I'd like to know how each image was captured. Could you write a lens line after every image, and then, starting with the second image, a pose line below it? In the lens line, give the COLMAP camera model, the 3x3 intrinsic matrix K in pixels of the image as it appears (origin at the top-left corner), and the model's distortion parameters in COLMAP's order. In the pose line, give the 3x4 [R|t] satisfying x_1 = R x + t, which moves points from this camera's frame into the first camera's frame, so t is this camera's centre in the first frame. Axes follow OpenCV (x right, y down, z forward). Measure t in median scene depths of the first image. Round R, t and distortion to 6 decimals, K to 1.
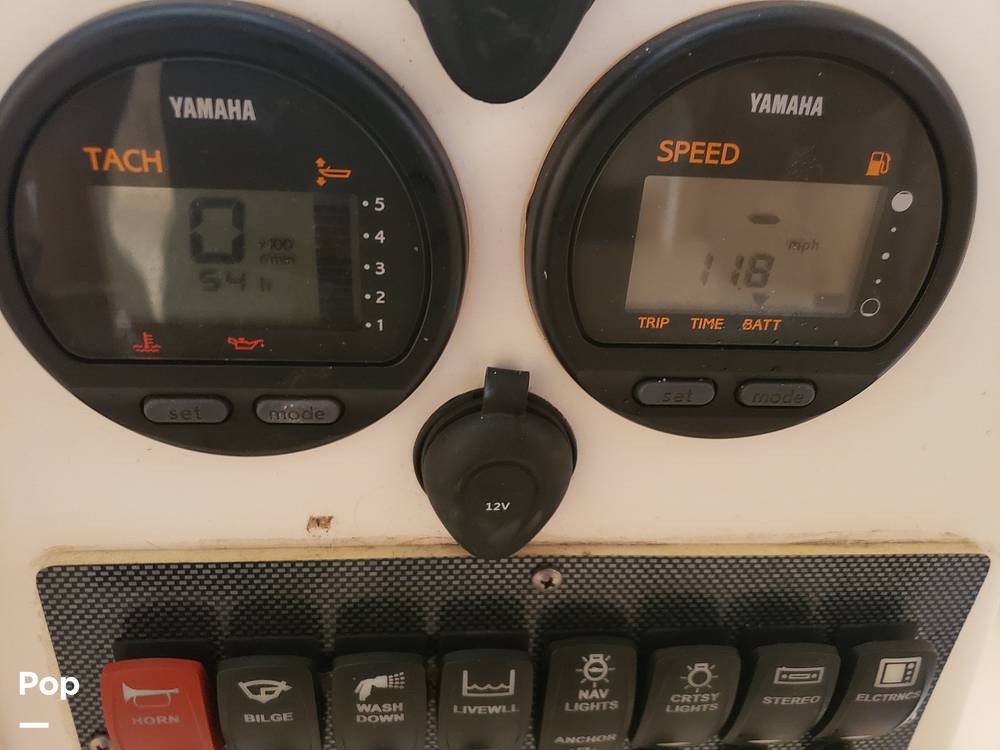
lens RADIAL K [[806.9, 0, 475.0], [0, 806.9, 375.4], [0, 0, 1]] dist [-0.071709, -0.001285]
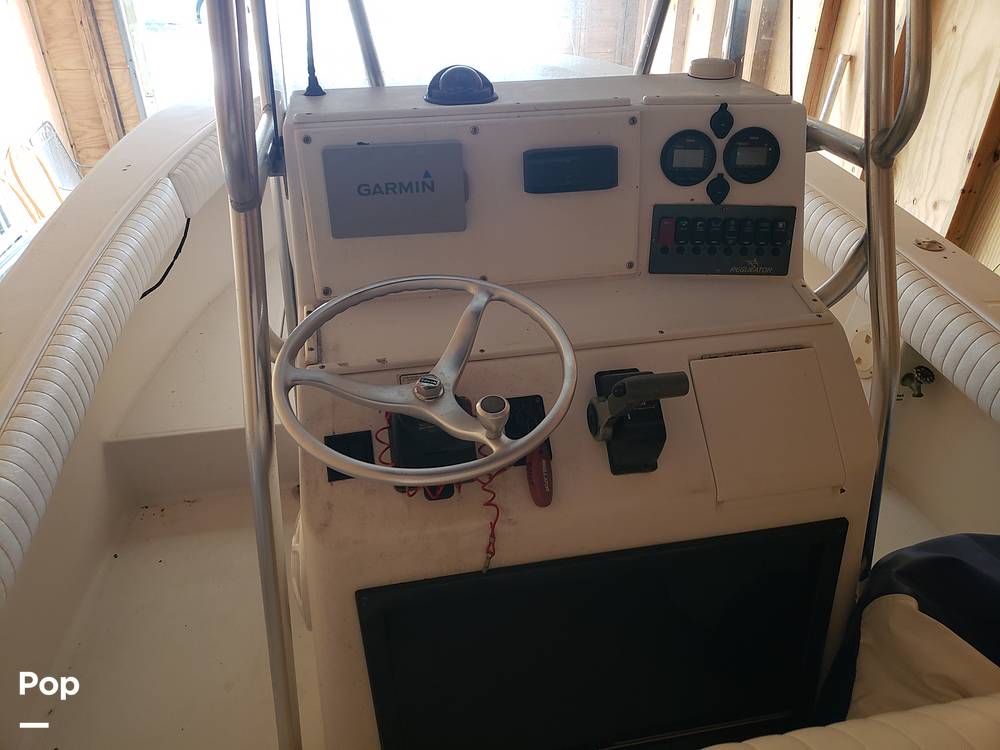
lens RADIAL K [[772.3, 0, 501.1], [0, 772.3, 389.4], [0, 0, 1]] dist [0.000744, -0.001500]
pose [[0.992975, 0.002263, -0.118303, -1.052179], [-0.017449, 0.991687, -0.127484, 2.727039], [0.117031, 0.128653, 0.984760, -5.671424]]
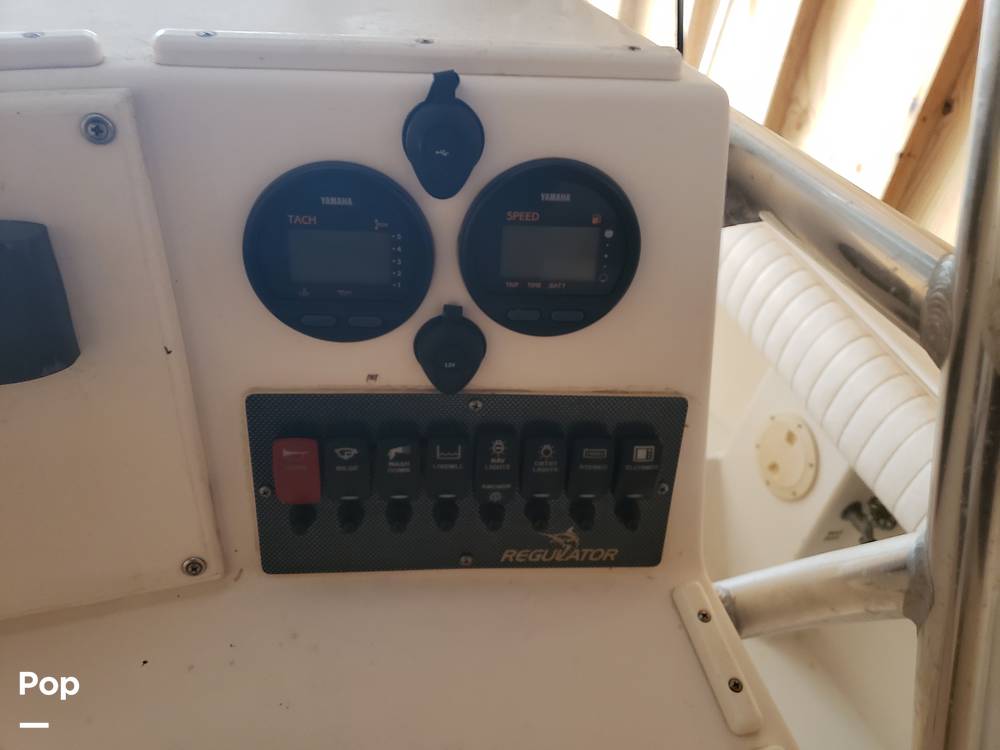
lens RADIAL K [[752.7, 0, 500.0], [0, 752.7, 375.0], [0, 0, 1]] dist [0.002791, -0.001305]
pose [[0.999848, -0.004139, 0.016936, 0.126641], [0.004403, 0.999869, -0.015573, 0.209635], [-0.016869, 0.015645, 0.999735, -1.099287]]
